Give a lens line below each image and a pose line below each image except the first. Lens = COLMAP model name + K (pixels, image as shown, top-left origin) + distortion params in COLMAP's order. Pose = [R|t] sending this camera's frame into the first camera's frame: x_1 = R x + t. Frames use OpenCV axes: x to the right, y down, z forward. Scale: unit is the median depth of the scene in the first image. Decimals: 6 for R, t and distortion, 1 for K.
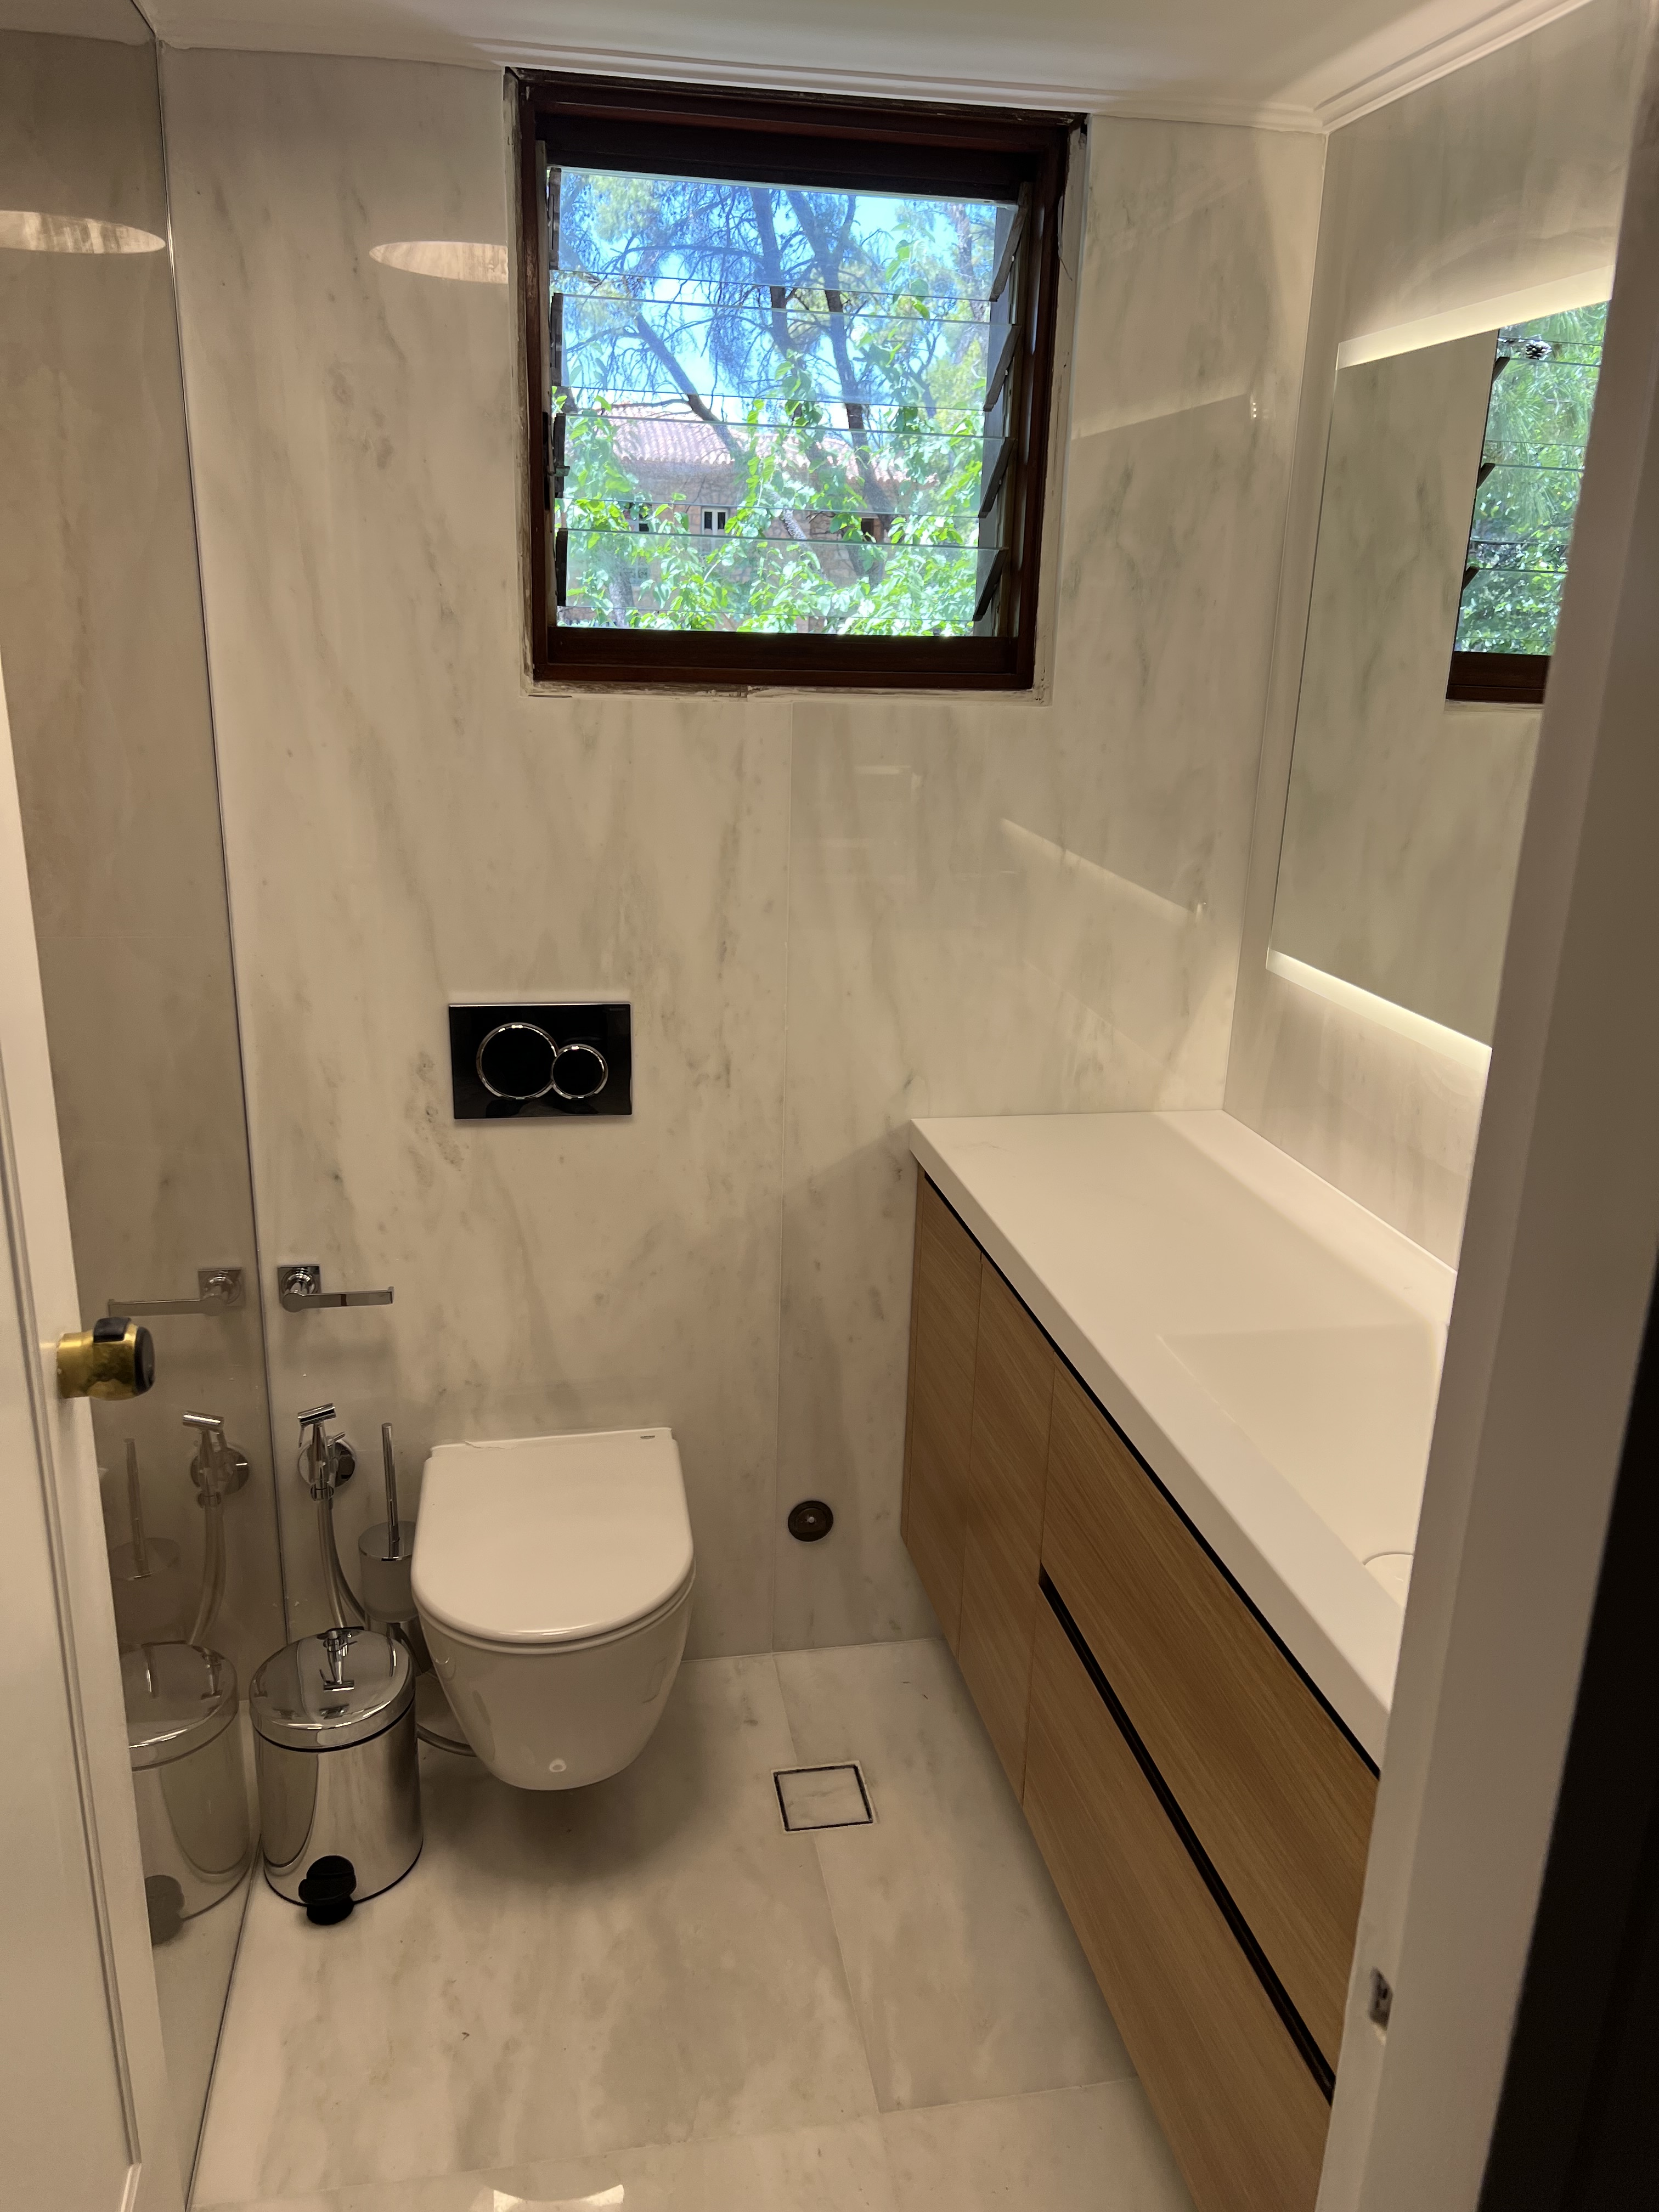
lens RADIAL K [[1641.7, 0, 851.4], [0, 1641.7, 1112.3], [0, 0, 1]] dist [0.013600, -0.044852]
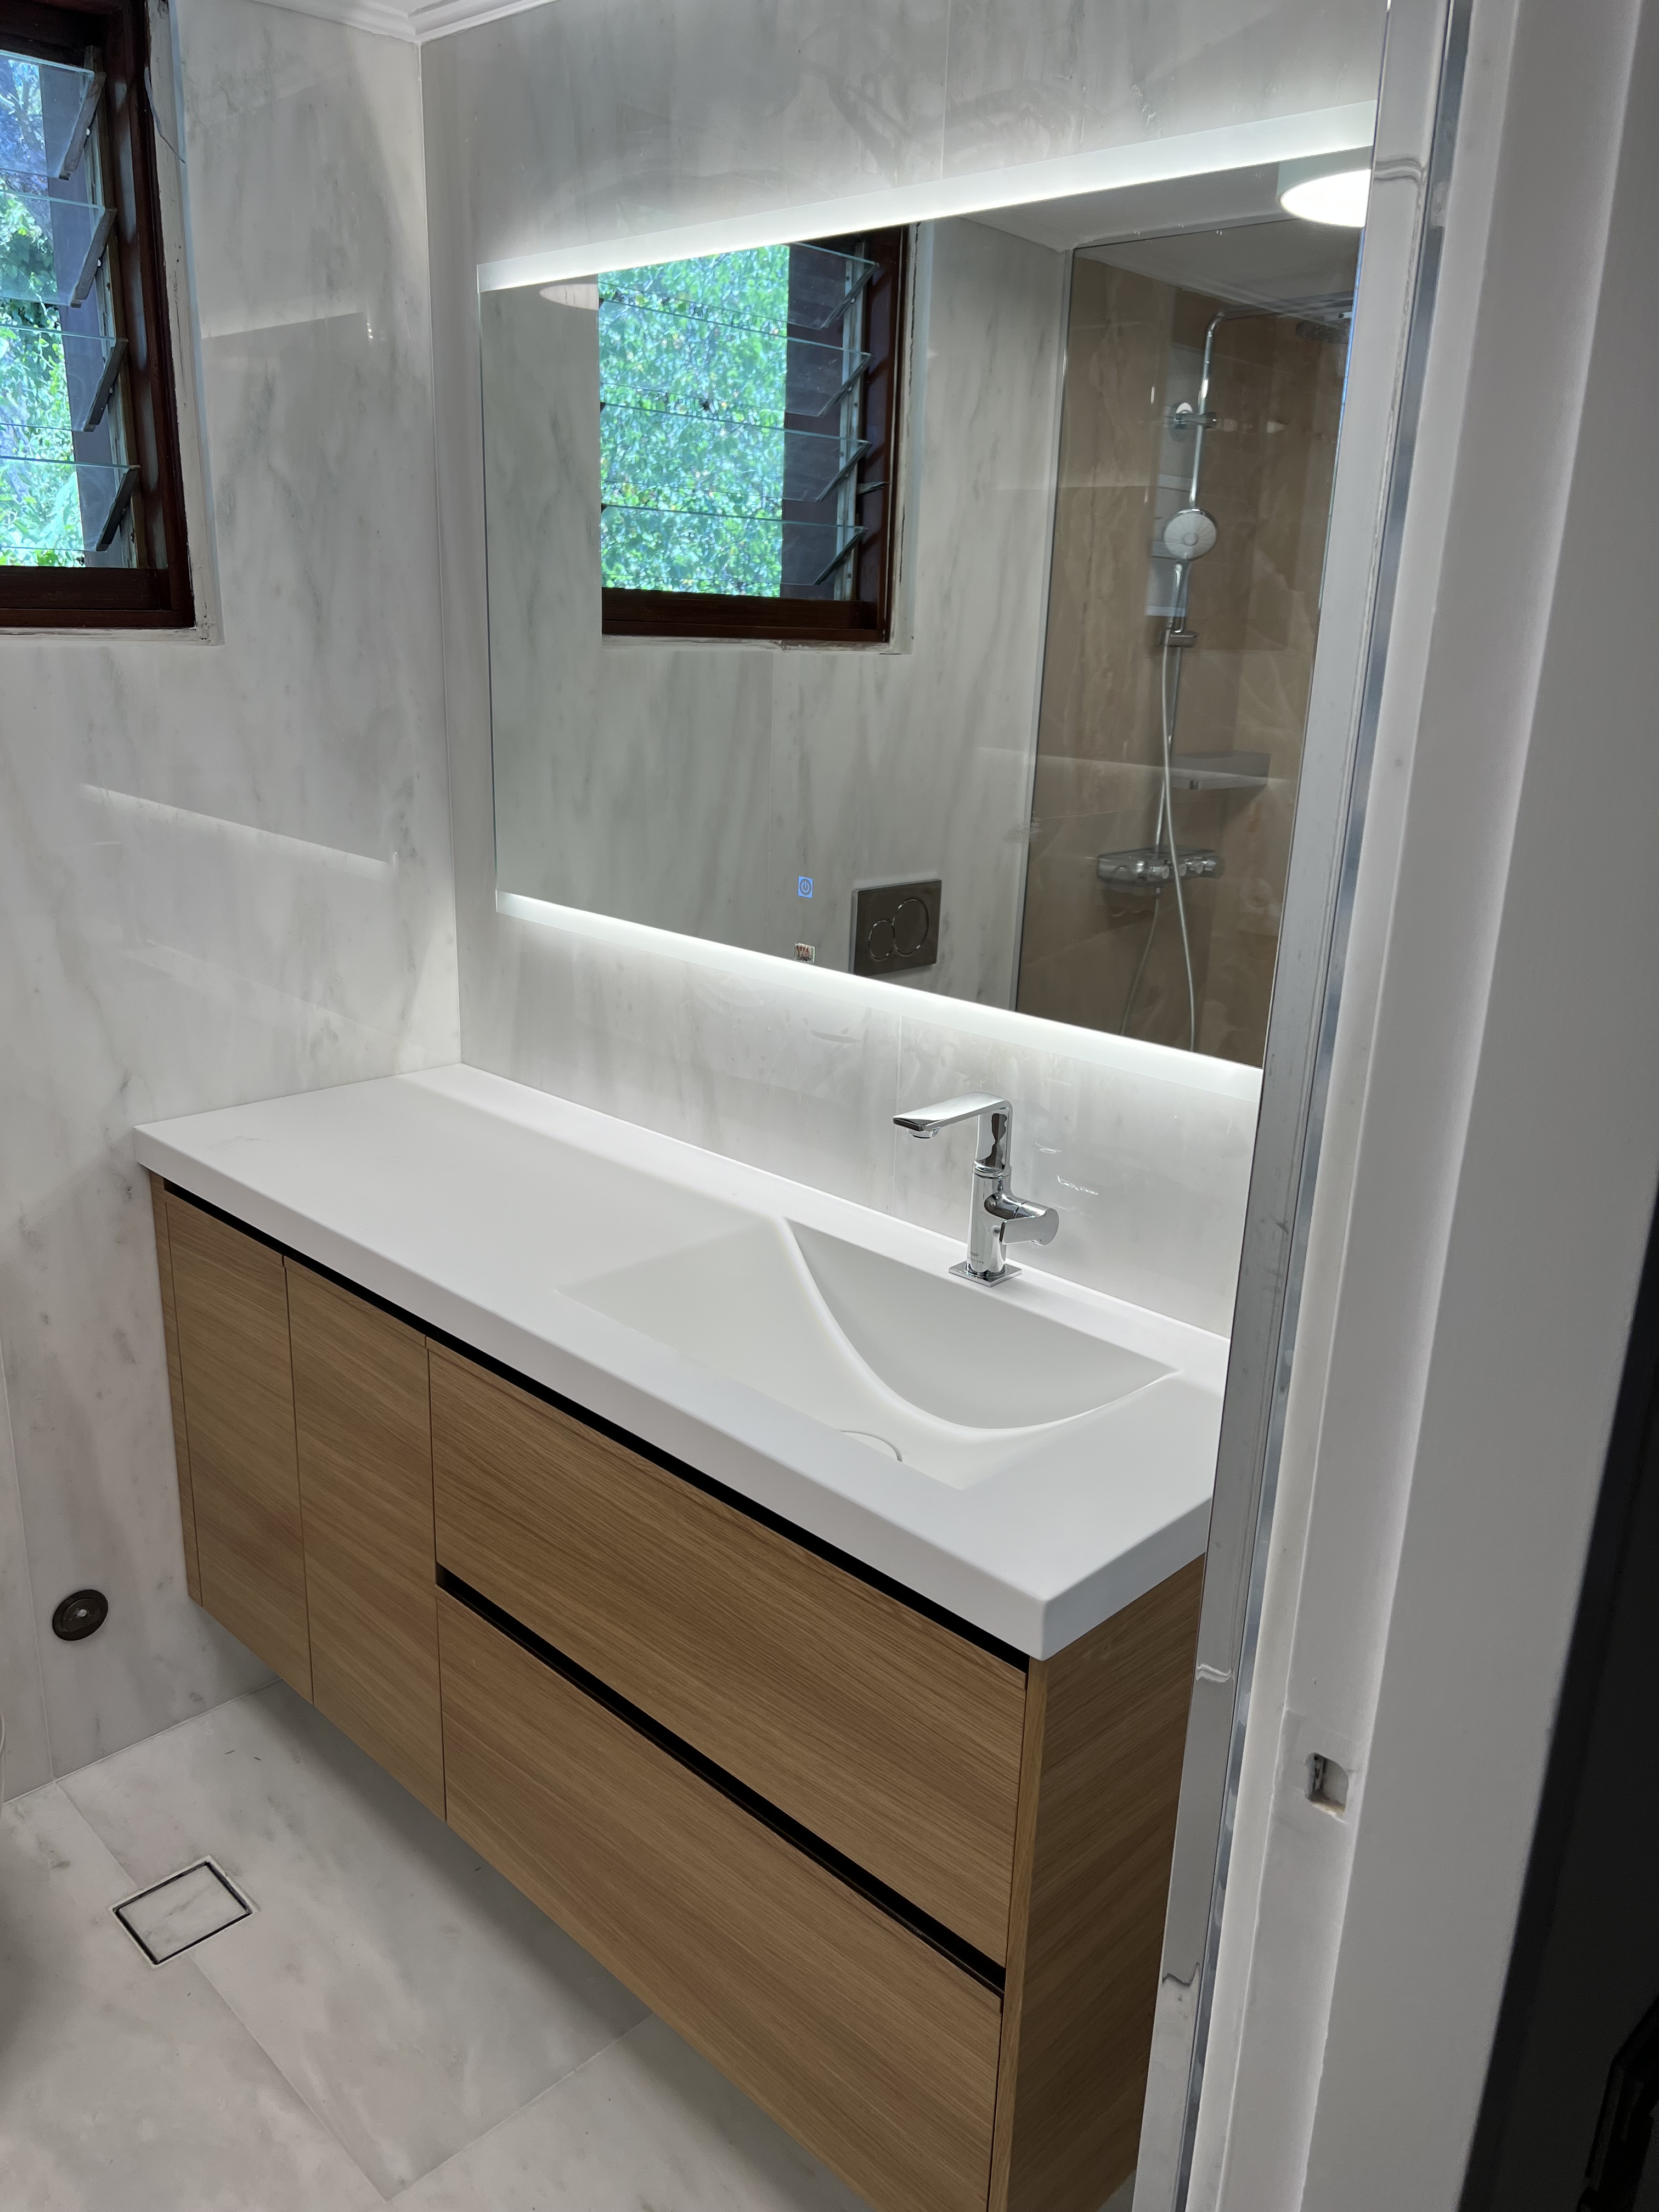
lens RADIAL K [[1641.7, 0, 831.1], [0, 1641.7, 1116.7], [0, 0, 1]] dist [0.013600, -0.044852]
pose [[0.821727, -0.172330, 0.543201, -0.136054], [0.158198, 0.984699, 0.073081, -0.006897], [-0.547484, 0.025881, 0.836416, 0.075087]]
